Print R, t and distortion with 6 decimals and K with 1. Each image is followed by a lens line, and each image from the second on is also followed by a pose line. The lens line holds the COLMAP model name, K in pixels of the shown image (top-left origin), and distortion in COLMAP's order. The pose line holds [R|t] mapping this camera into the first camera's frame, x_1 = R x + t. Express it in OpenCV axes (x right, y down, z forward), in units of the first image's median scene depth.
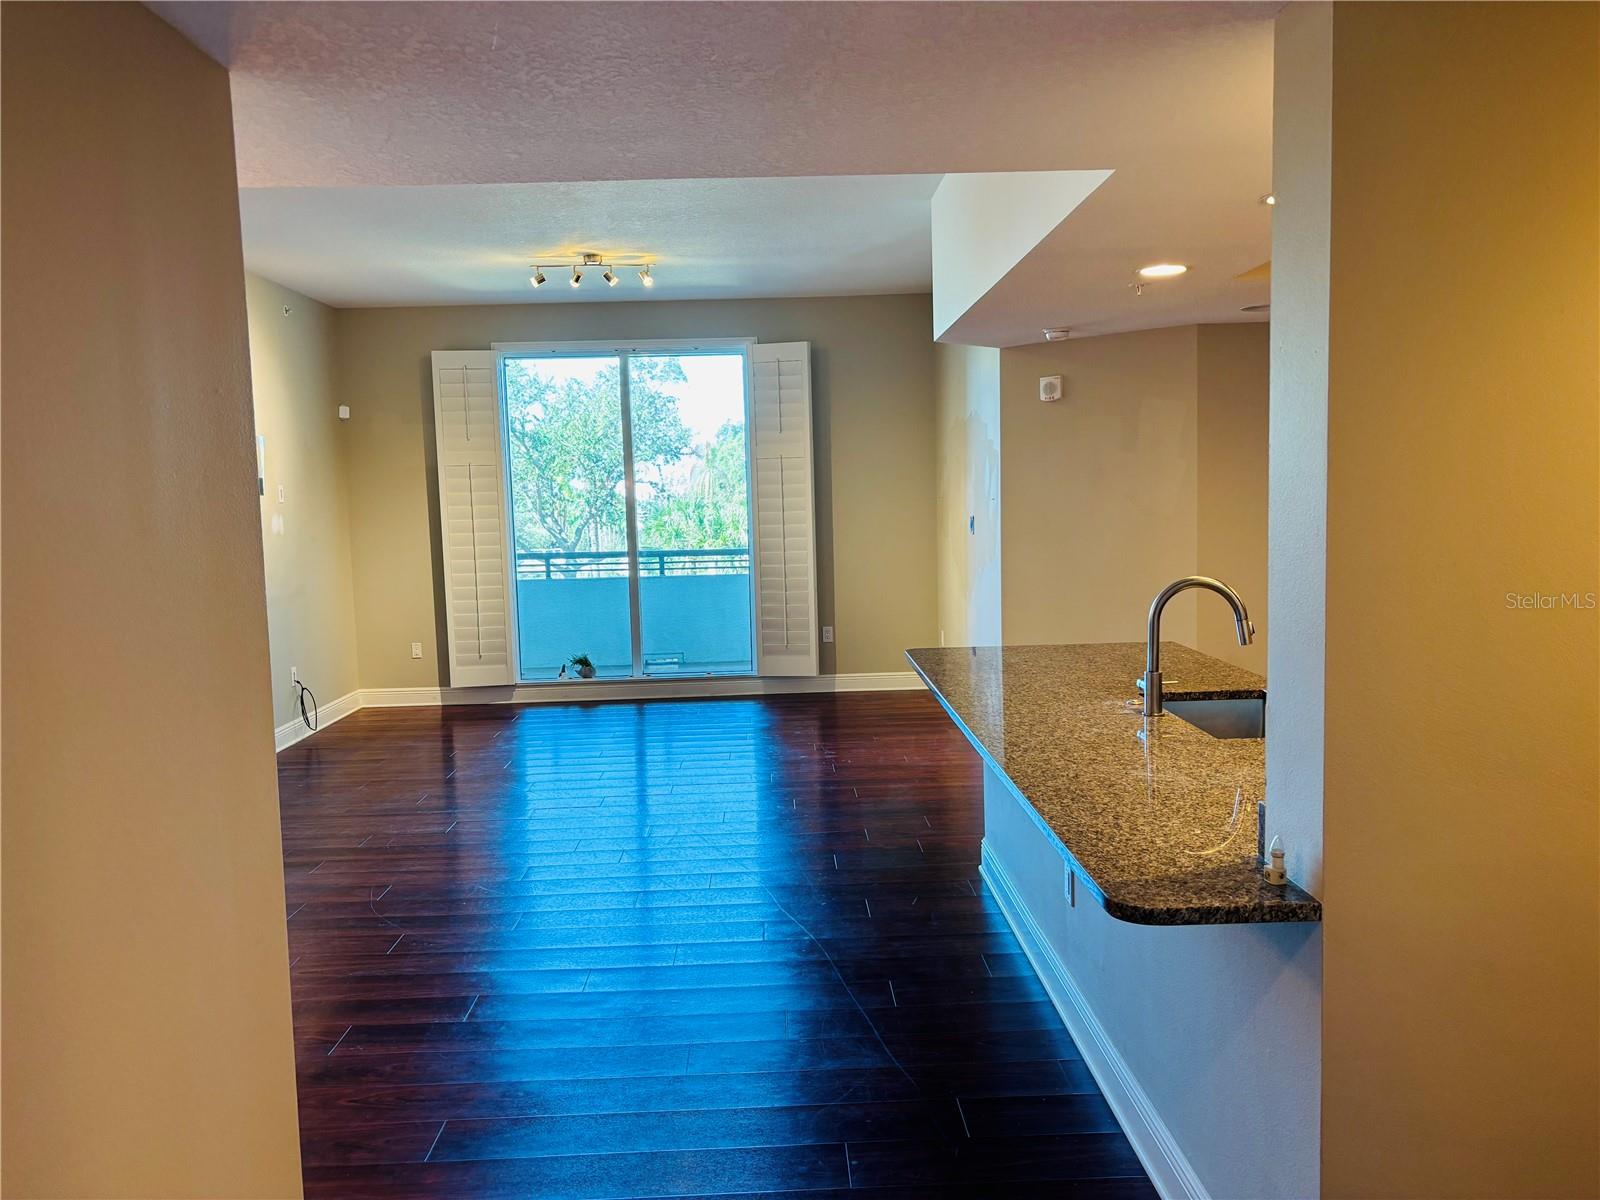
lens RADIAL K [[1192.2, 0, 800.0], [0, 1192.2, 608.6], [0, 0, 1]] dist [0.073149, -0.084673]
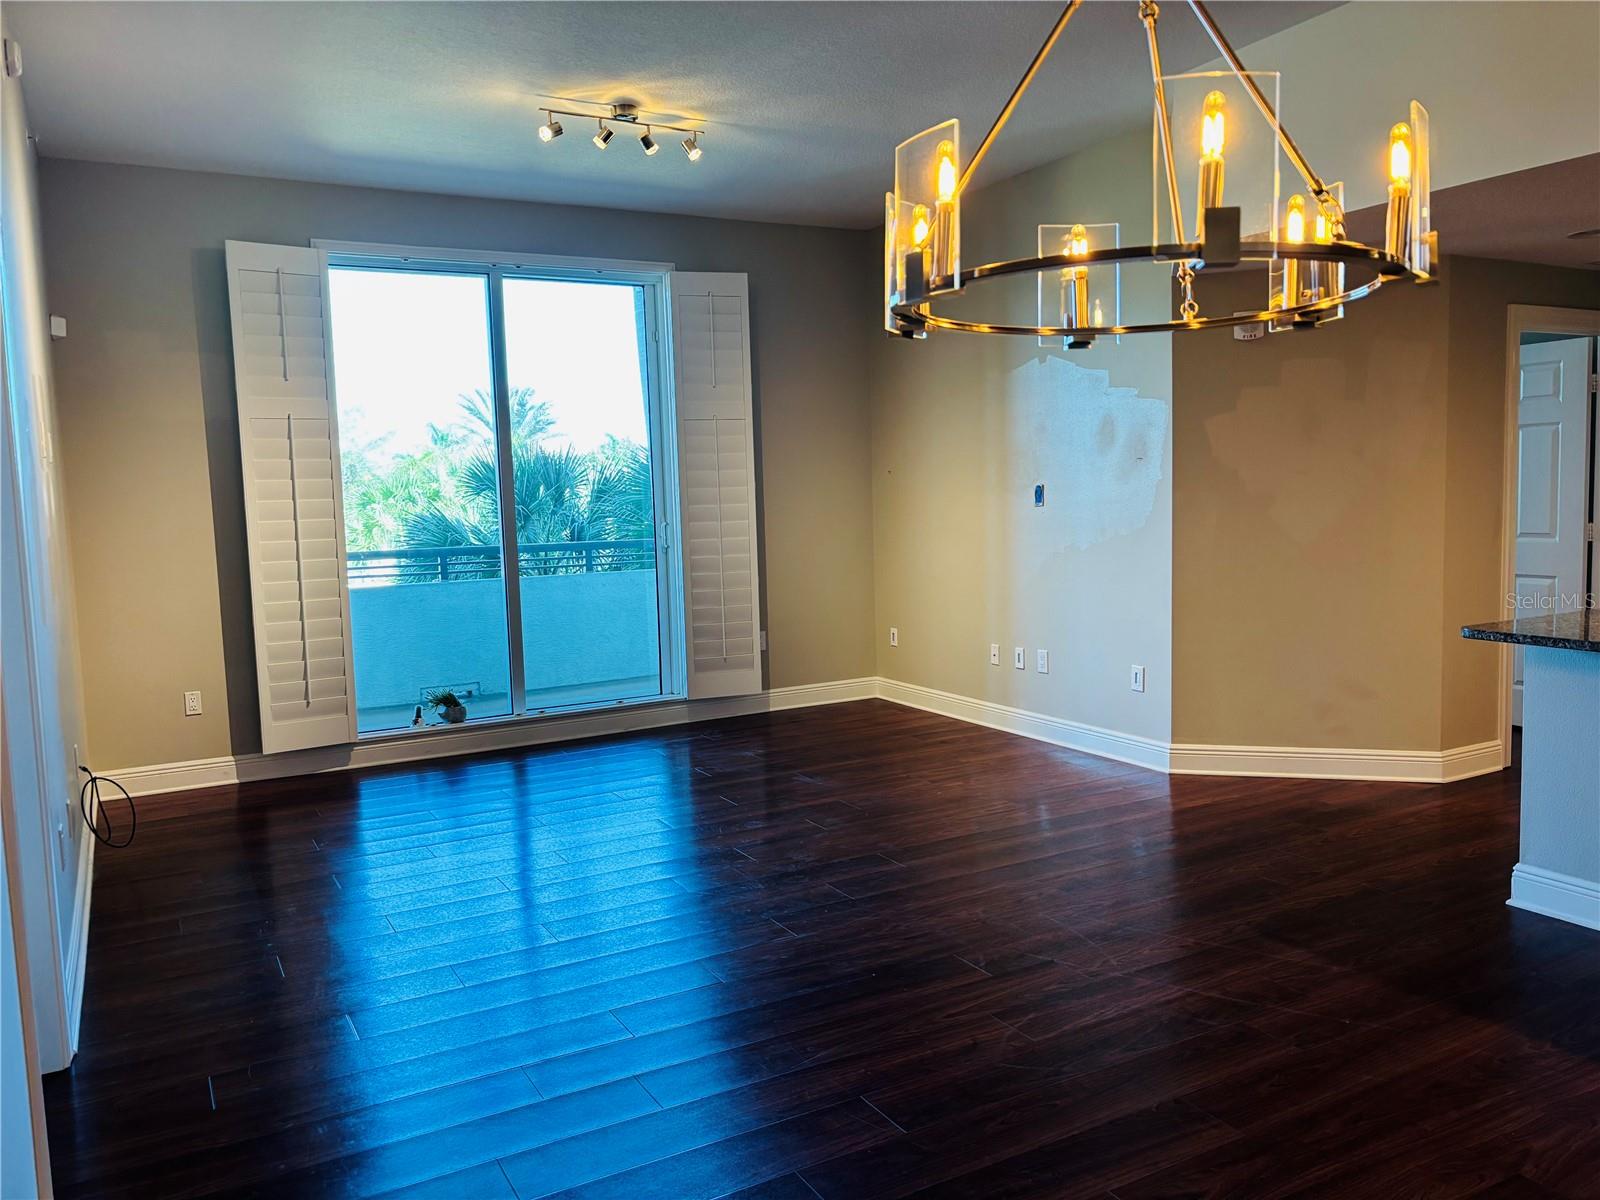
lens RADIAL K [[1201.9, 0, 801.9], [0, 1201.9, 601.0], [0, 0, 1]] dist [0.037697, -0.041819]
pose [[0.884906, -0.042913, 0.463789, -0.335628], [0.051279, 0.998670, -0.005437, 0.000169], [-0.462939, 0.028594, 0.885929, 0.274693]]
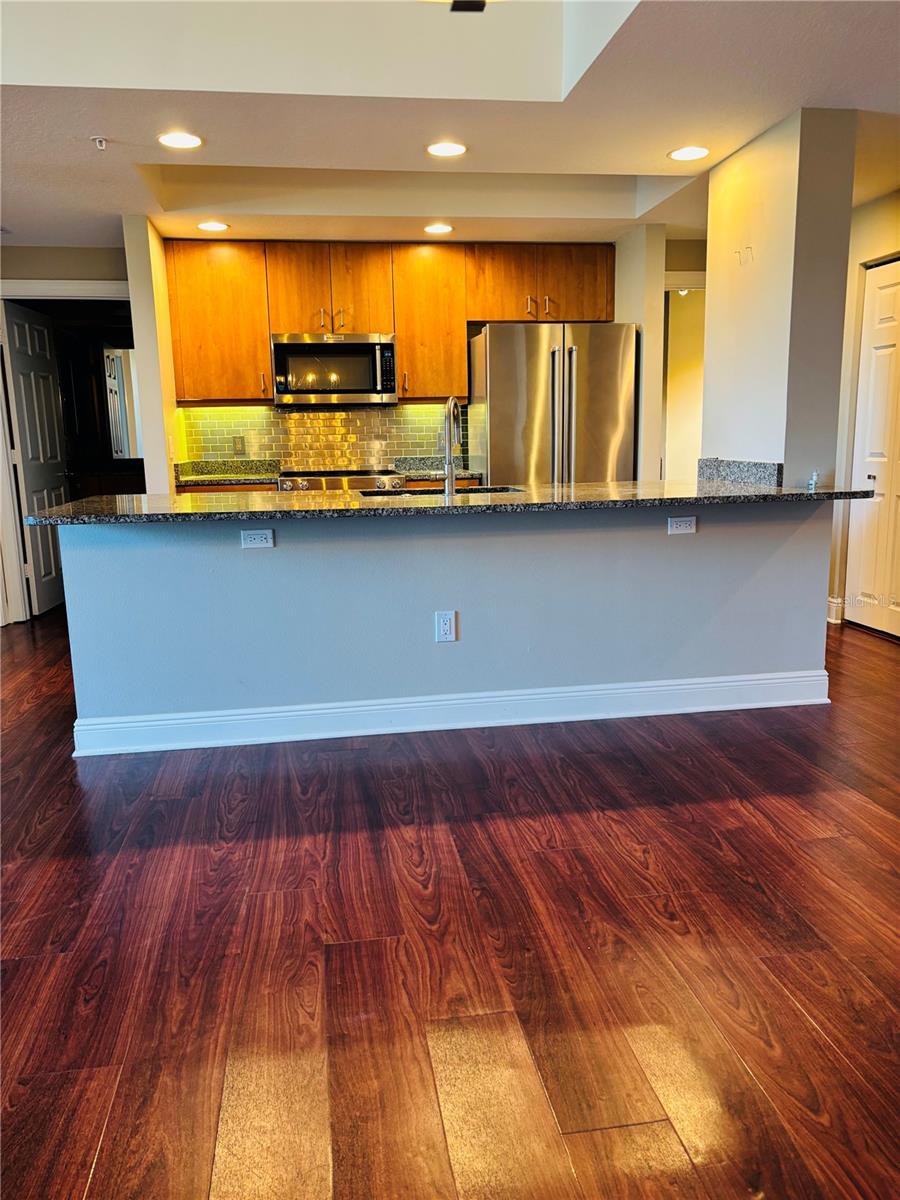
lens RADIAL K [[909.1, 0, 448.0], [0, 909.1, 604.5], [0, 0, 1]] dist [0.063307, -0.090379]
pose [[-0.129396, -0.154483, 0.979486, -0.297868], [0.122053, 0.977797, 0.170340, 0.011565], [-0.984053, 0.141590, -0.107668, 0.423942]]
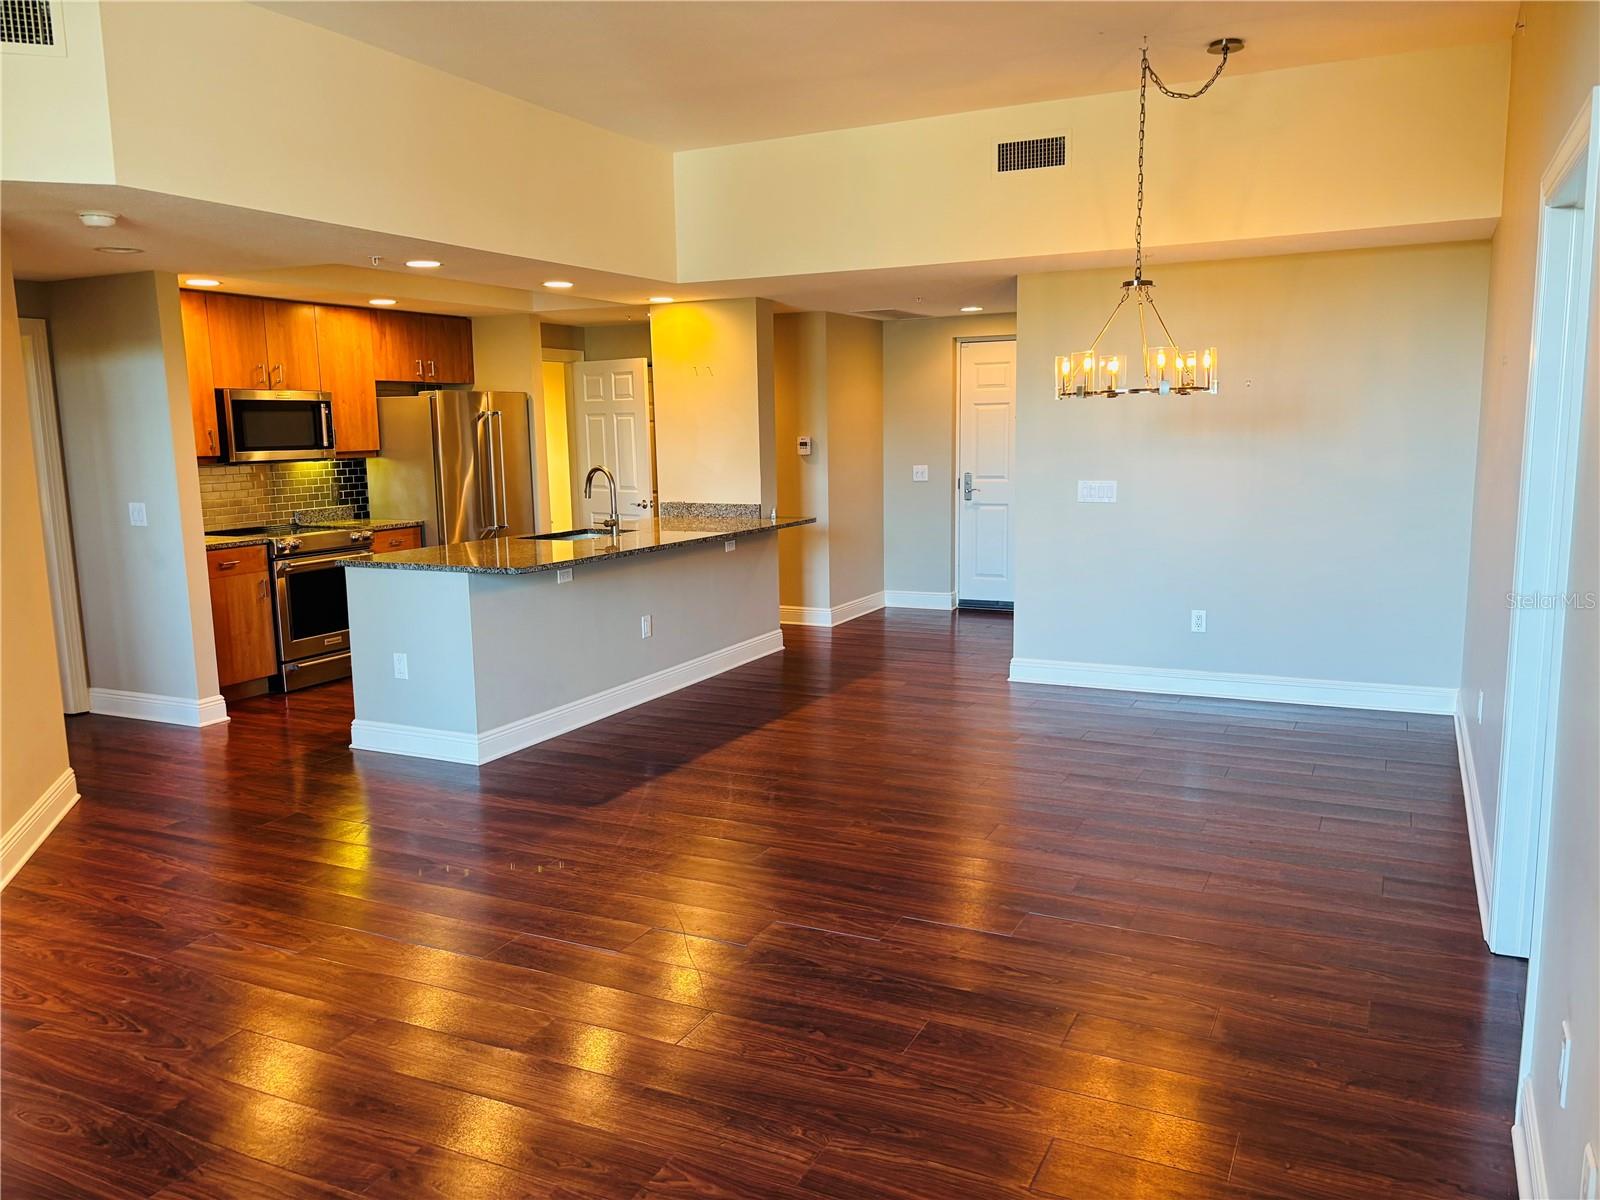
lens RADIAL K [[1212.1, 0, 805.7], [0, 1212.1, 610.2], [0, 0, 1]] dist [0.063307, -0.090379]
pose [[-0.885926, -0.029803, 0.462868, -0.347126], [0.085229, 0.970481, 0.225614, -0.082416], [-0.455929, 0.239327, -0.857235, 0.977493]]
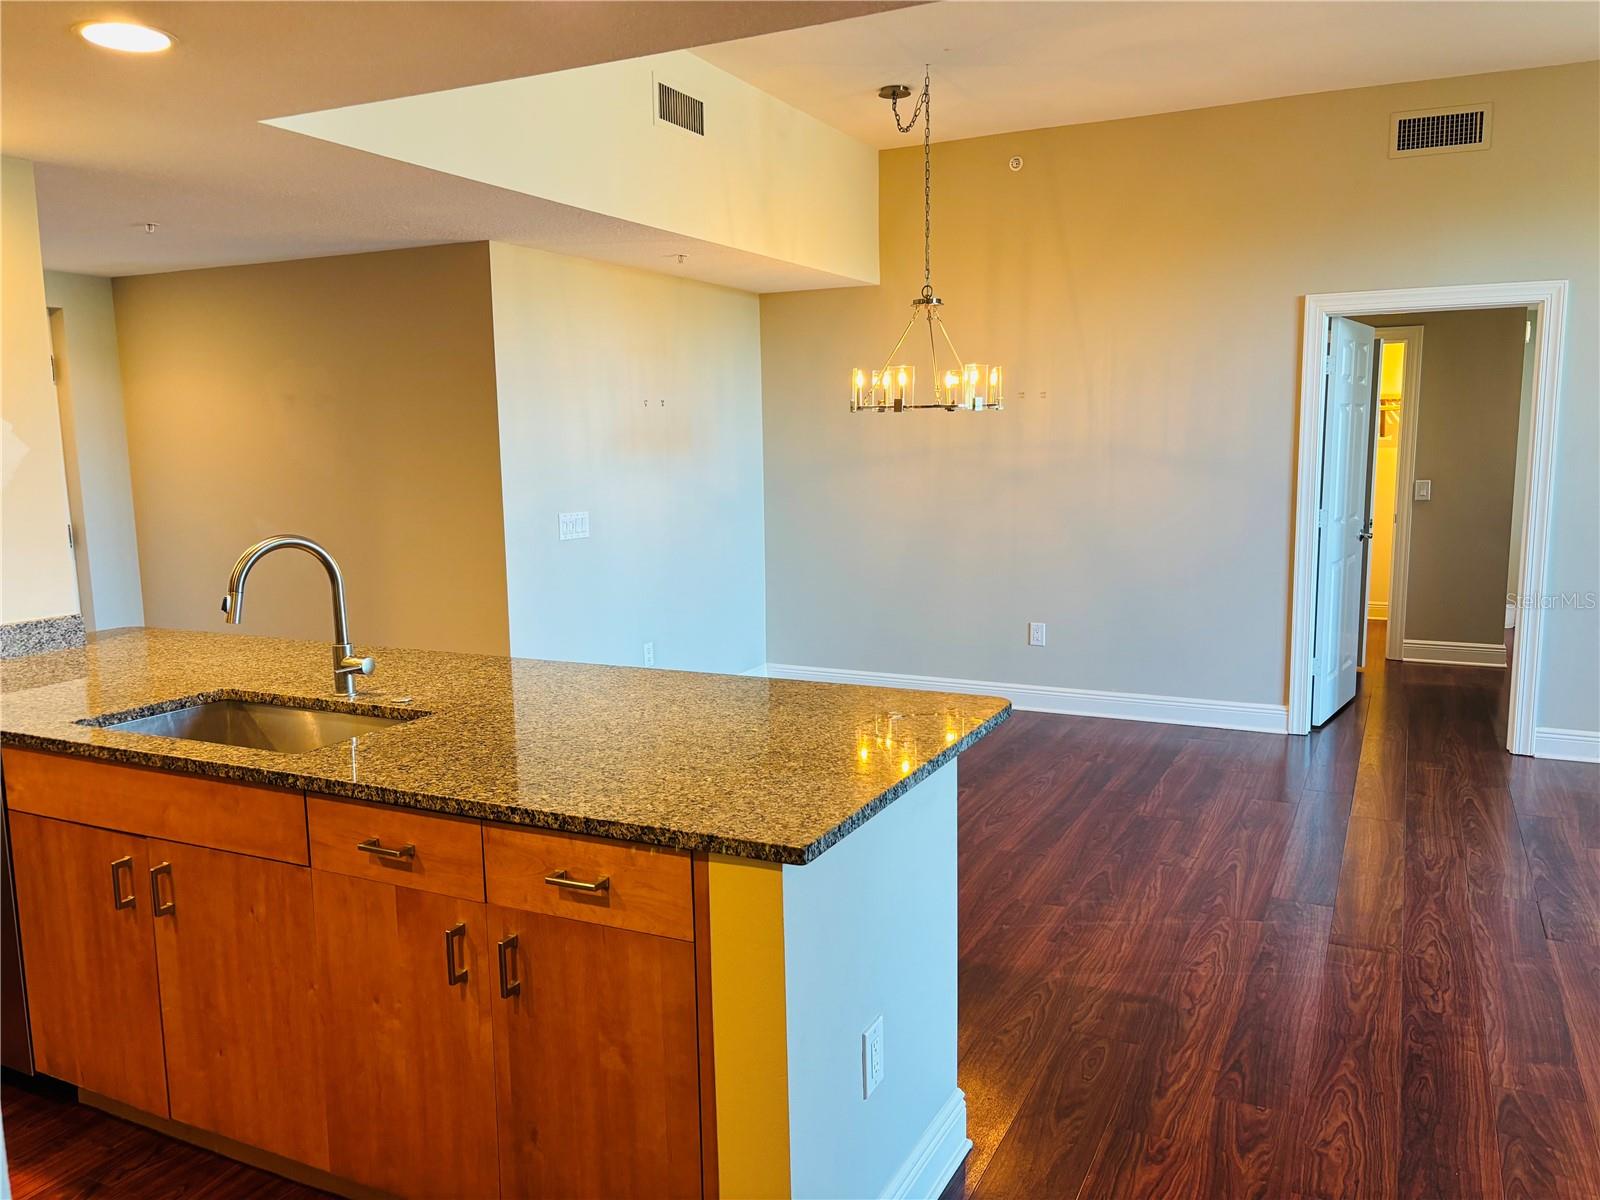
lens RADIAL K [[1212.1, 0, 805.7], [0, 1212.1, 610.2], [0, 0, 1]] dist [0.063307, -0.090379]
pose [[-0.460598, 0.161416, -0.872808, 0.333230], [-0.060099, 0.975397, 0.212105, -0.064729], [0.885572, 0.150150, -0.439565, 0.617835]]
